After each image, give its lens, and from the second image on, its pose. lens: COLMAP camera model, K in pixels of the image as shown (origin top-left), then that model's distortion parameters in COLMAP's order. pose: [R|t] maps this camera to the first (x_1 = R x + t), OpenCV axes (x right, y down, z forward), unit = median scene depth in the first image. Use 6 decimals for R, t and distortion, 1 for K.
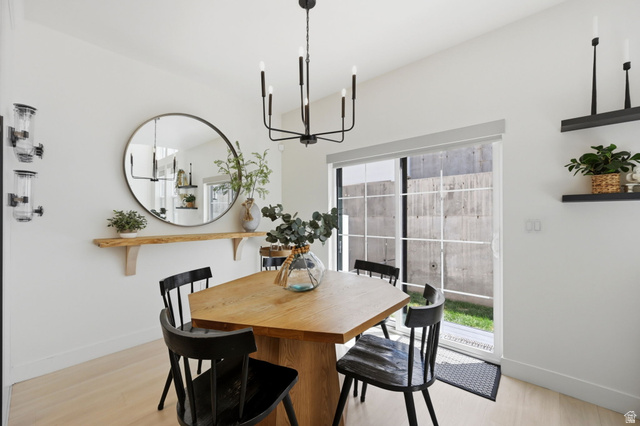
lens RADIAL K [[254.4, 0, 319.4], [0, 254.4, 214.5], [0, 0, 1]] dist [-0.004251, -0.000330]
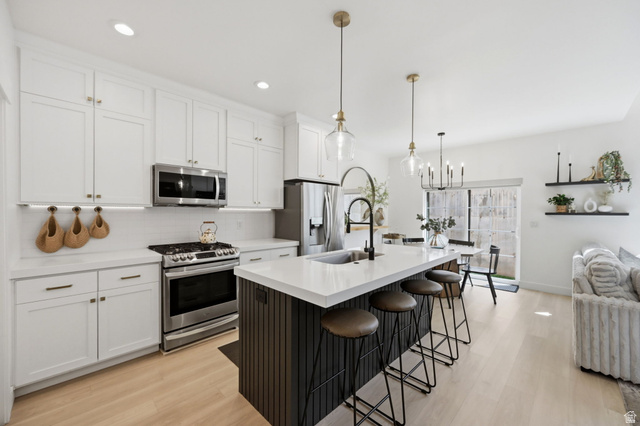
lens RADIAL K [[254.4, 0, 314.0], [0, 254.4, 212.7], [0, 0, 1]] dist [-0.004251, -0.000330]
pose [[0.997957, 0.009507, -0.063170, -0.767325], [-0.008774, 0.999891, 0.011883, -0.053403], [0.063277, -0.011305, 0.997932, -1.079509]]
